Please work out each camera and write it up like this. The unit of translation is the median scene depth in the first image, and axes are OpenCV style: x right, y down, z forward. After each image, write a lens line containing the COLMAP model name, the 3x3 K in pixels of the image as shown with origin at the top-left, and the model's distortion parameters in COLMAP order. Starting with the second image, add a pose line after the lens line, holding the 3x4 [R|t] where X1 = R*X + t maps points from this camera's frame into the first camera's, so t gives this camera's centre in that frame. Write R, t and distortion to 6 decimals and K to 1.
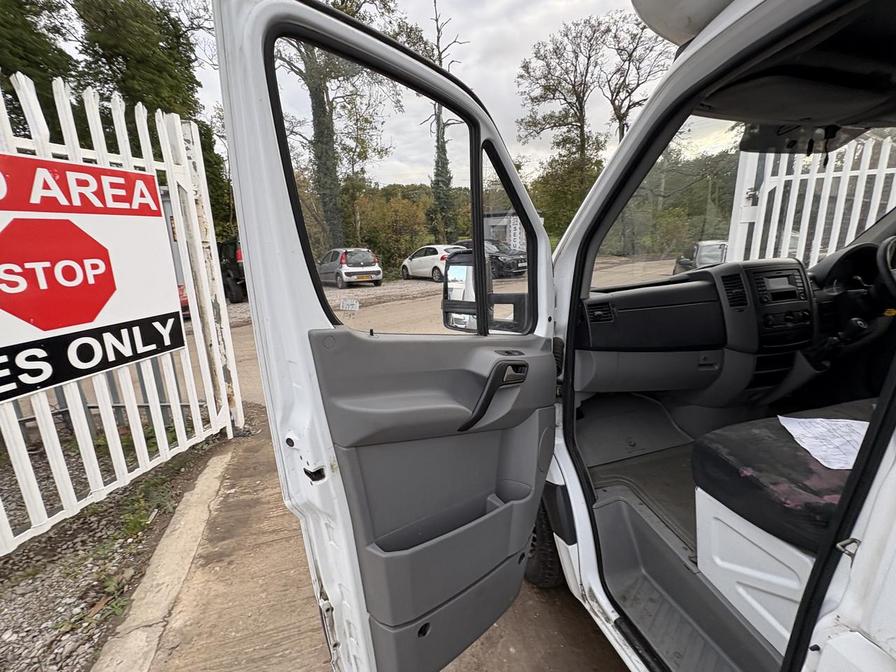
lens RADIAL K [[403.1, 0, 447.5], [0, 403.1, 335.2], [0, 0, 1]] dist [-0.000413, -0.000065]
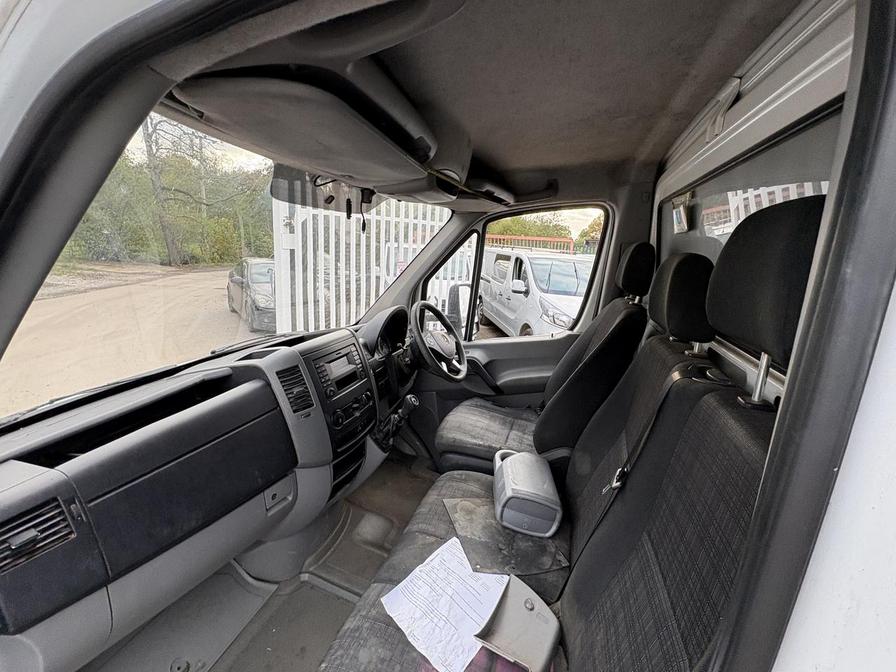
lens RADIAL K [[403.1, 0, 441.9], [0, 403.1, 332.6], [0, 0, 1]] dist [-0.000413, -0.000065]
pose [[0.552444, -0.114007, 0.825717, 0.124318], [0.133056, 0.989962, 0.047664, -0.095591], [-0.822862, 0.083534, 0.562067, 0.168467]]
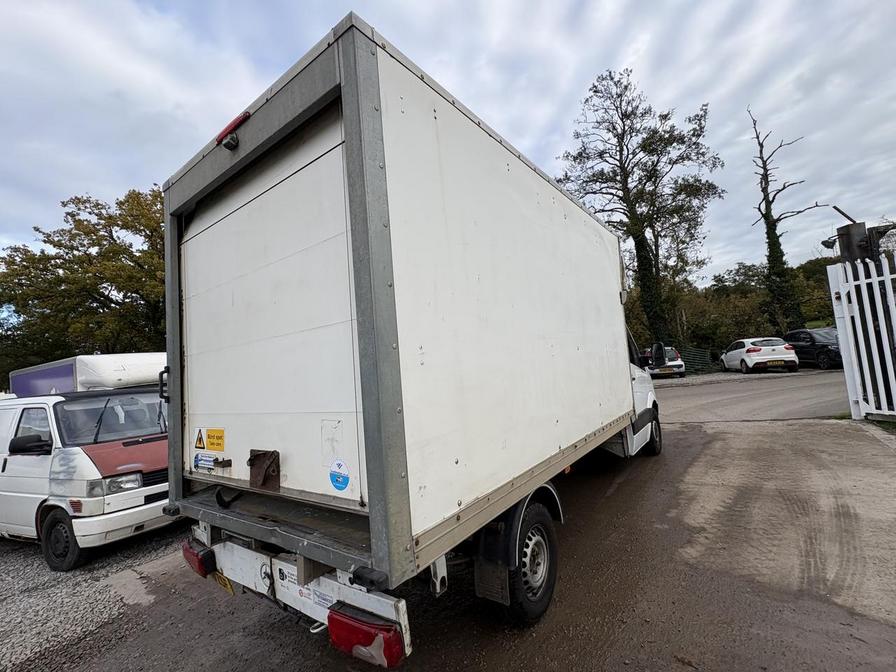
lens RADIAL K [[403.1, 0, 446.4], [0, 403.1, 334.3], [0, 0, 1]] dist [-0.000413, -0.000065]
pose [[0.608568, -0.089285, -0.788462, 1.468070], [-0.104894, 0.975877, -0.191470, 0.221008], [0.786538, 0.199228, 0.584522, -1.073000]]
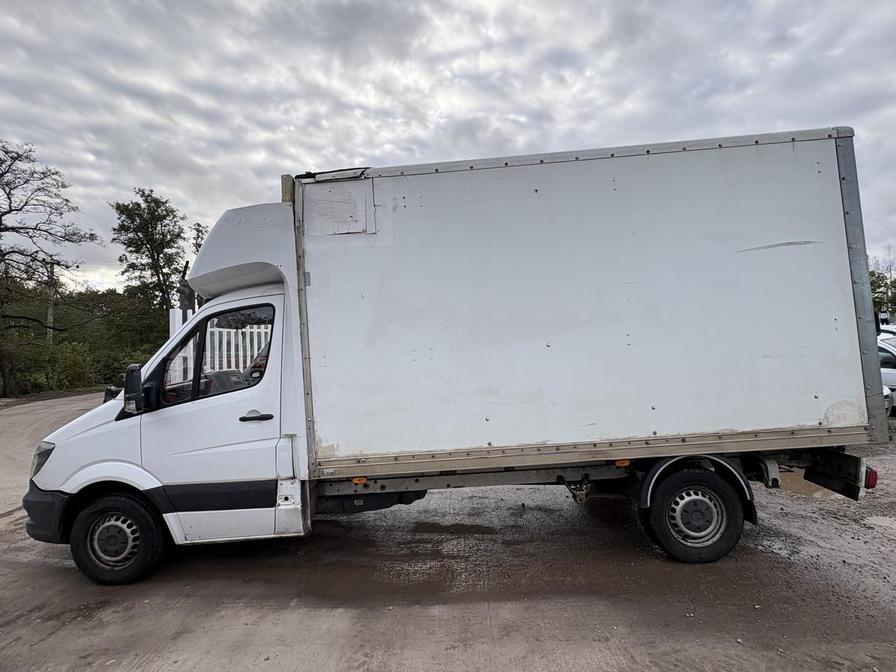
lens RADIAL K [[403.1, 0, 447.6], [0, 403.1, 332.7], [0, 0, 1]] dist [-0.000413, -0.000065]
pose [[0.295454, 0.061876, 0.953351, -0.557845], [0.255217, 0.956522, -0.141176, 0.136165], [-0.920636, 0.285022, 0.266816, -0.453264]]
